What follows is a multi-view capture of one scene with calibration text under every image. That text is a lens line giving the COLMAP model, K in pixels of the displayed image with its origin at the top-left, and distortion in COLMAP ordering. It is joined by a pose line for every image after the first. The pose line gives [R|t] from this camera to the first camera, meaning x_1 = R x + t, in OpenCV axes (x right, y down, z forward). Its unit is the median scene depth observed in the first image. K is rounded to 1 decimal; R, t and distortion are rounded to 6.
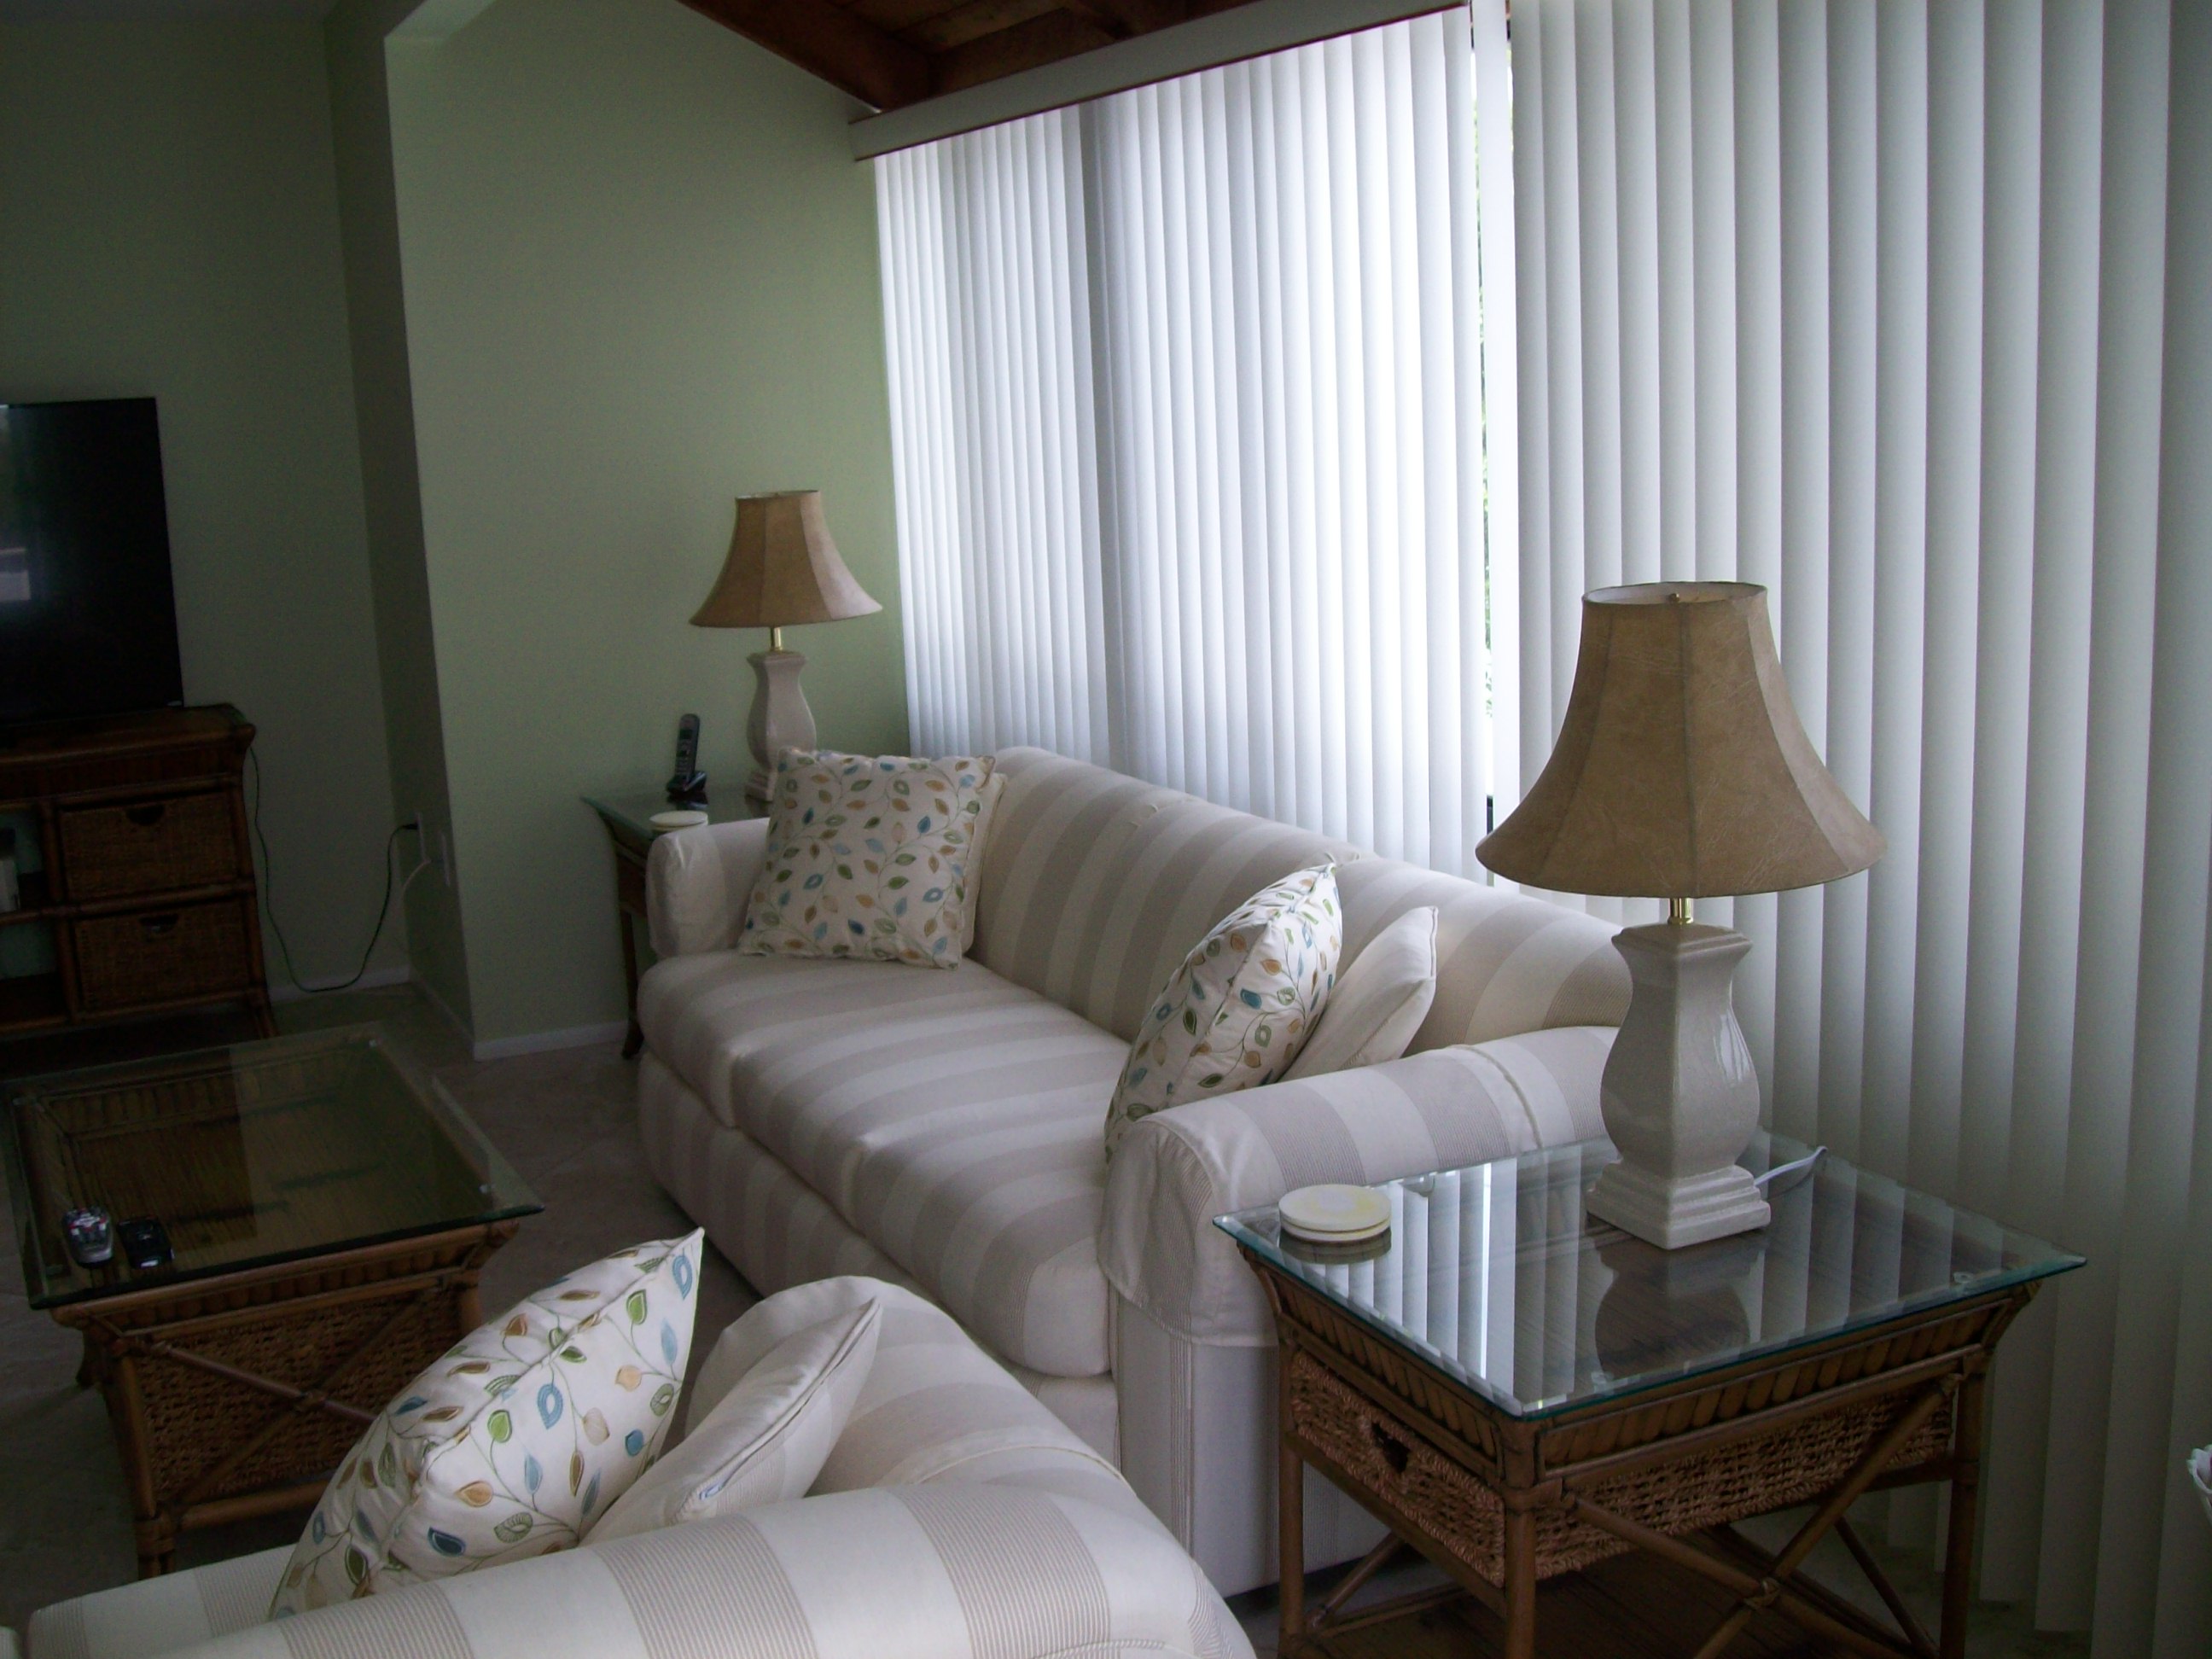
lens RADIAL K [[2399.7, 0, 1110.1], [0, 2399.7, 833.4], [0, 0, 1]] dist [-0.178648, 0.150802]
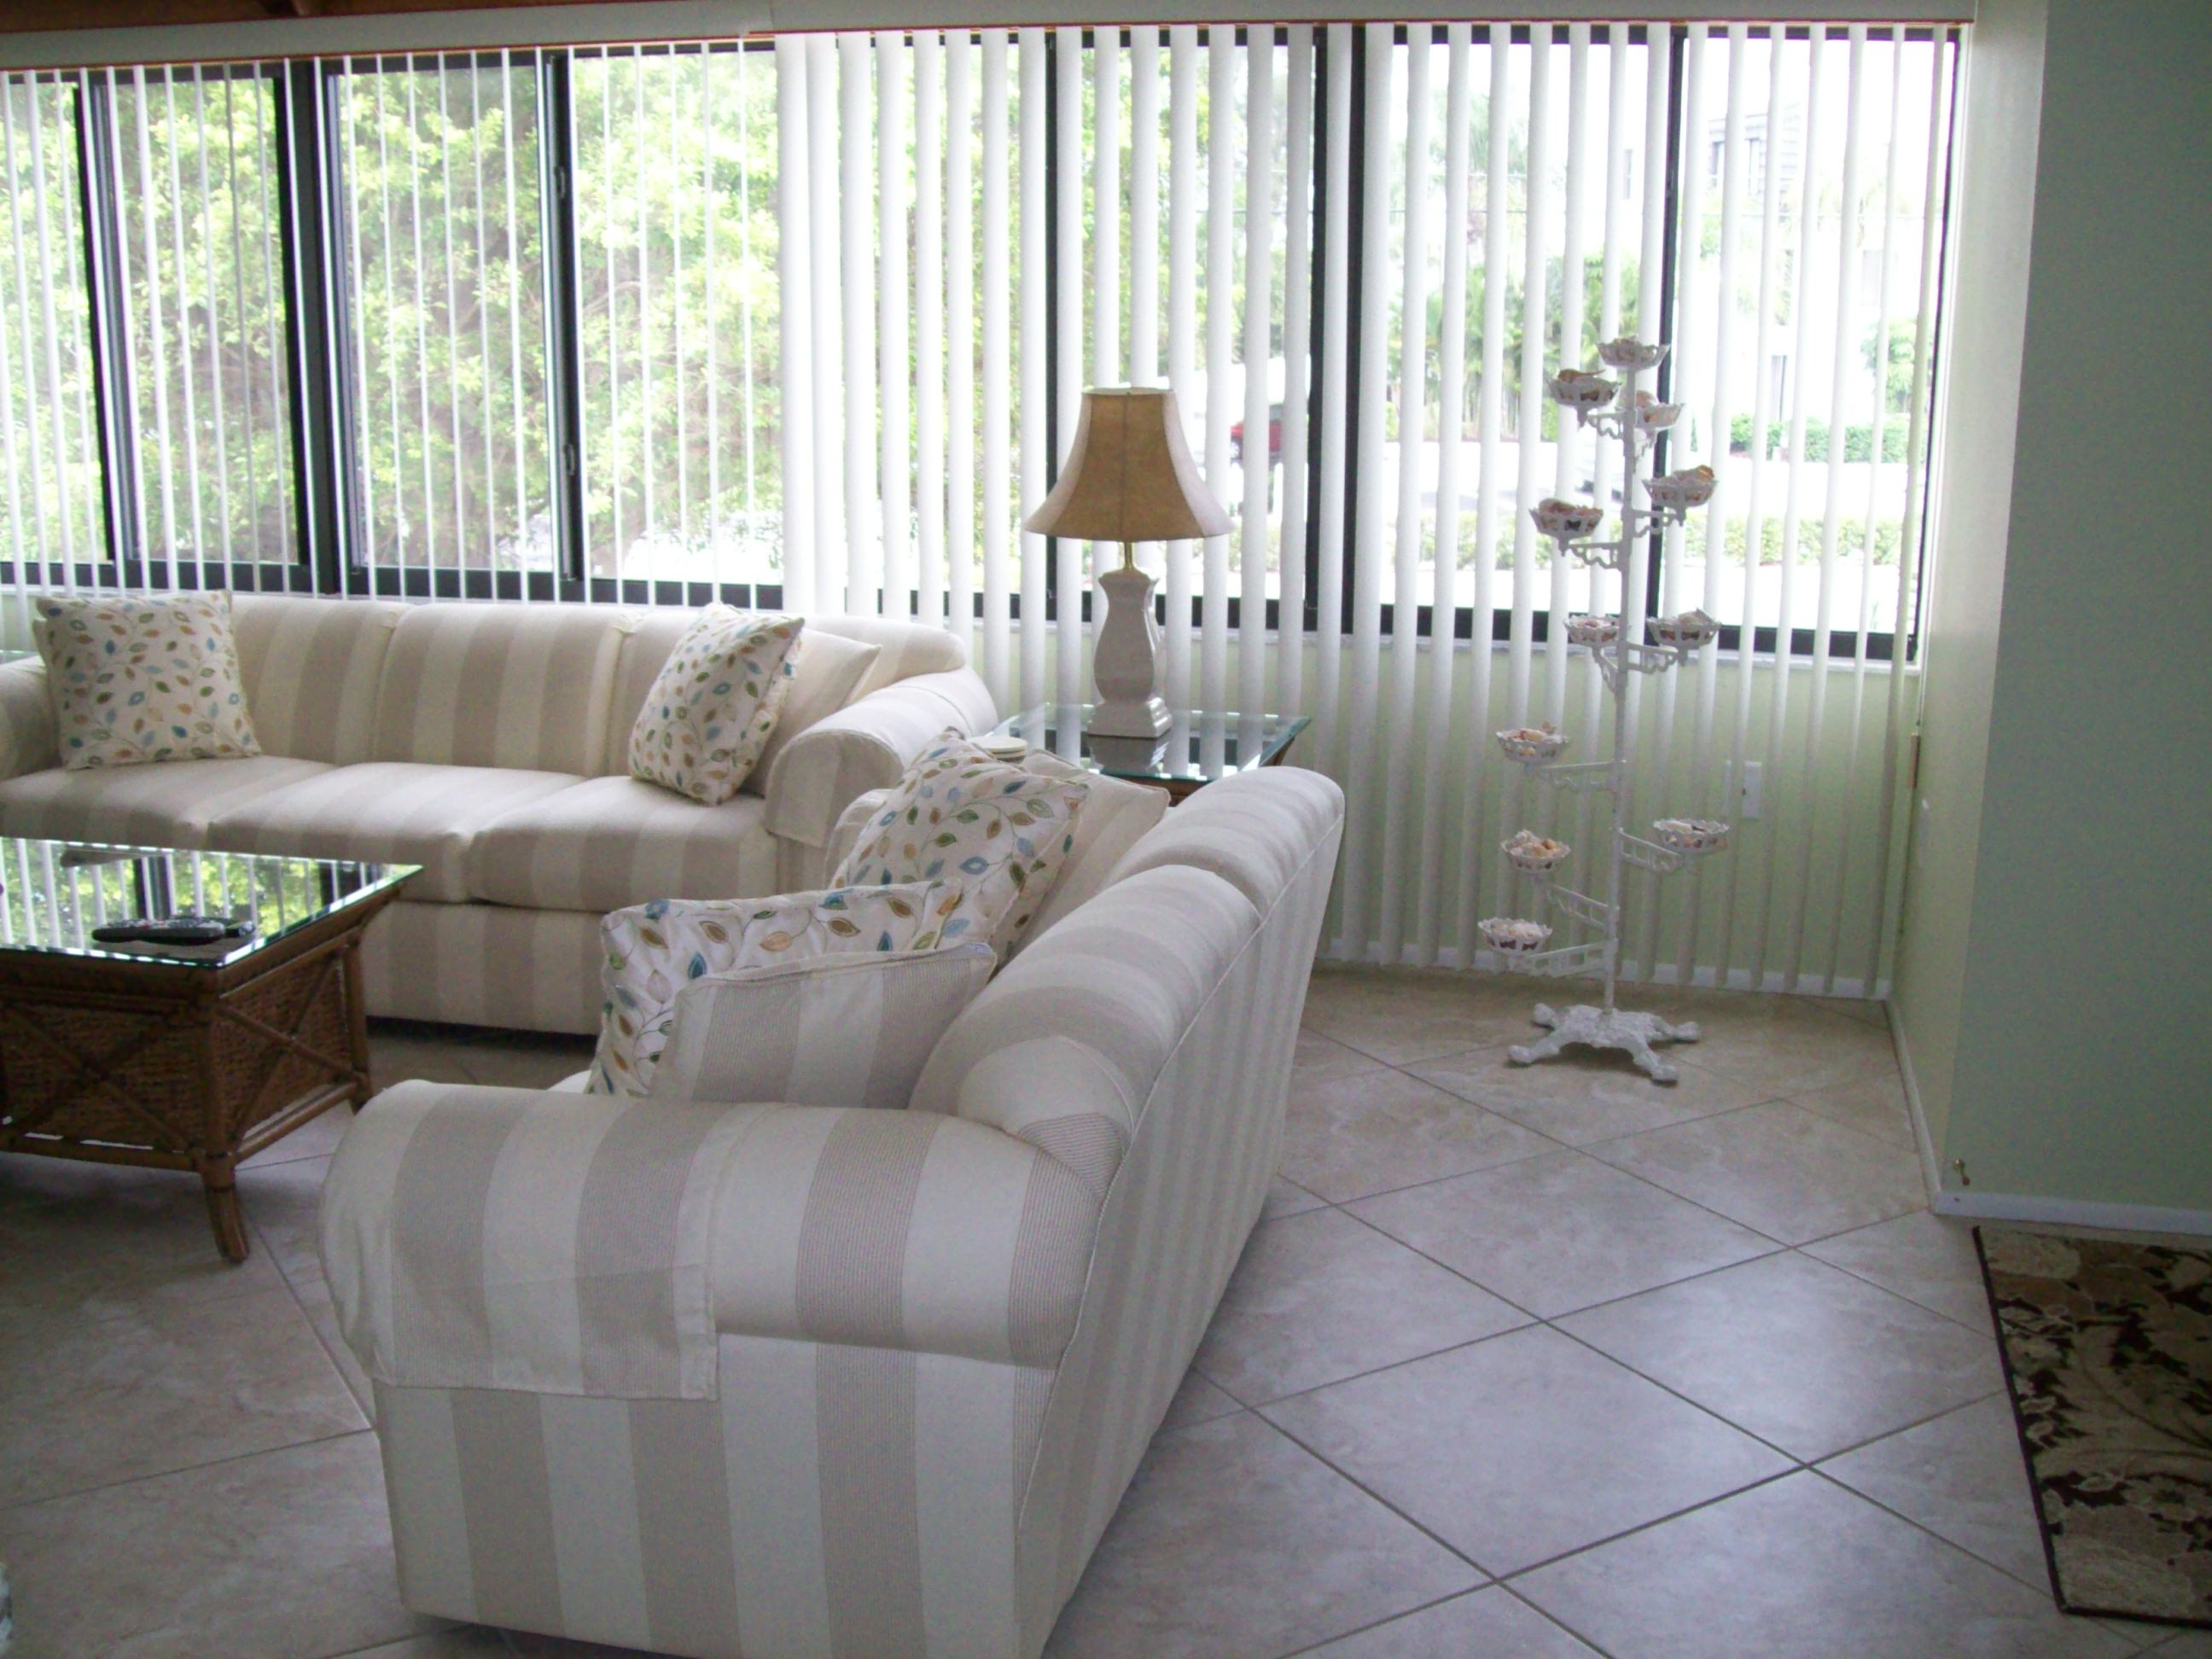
lens RADIAL K [[2399.7, 0, 1110.1], [0, 2399.7, 833.4], [0, 0, 1]] dist [-0.178648, 0.150802]
pose [[0.646798, -0.133737, 0.750844, -0.695881], [0.120609, 0.990053, 0.072448, 0.061162], [-0.753064, 0.043699, 0.656495, -0.126734]]
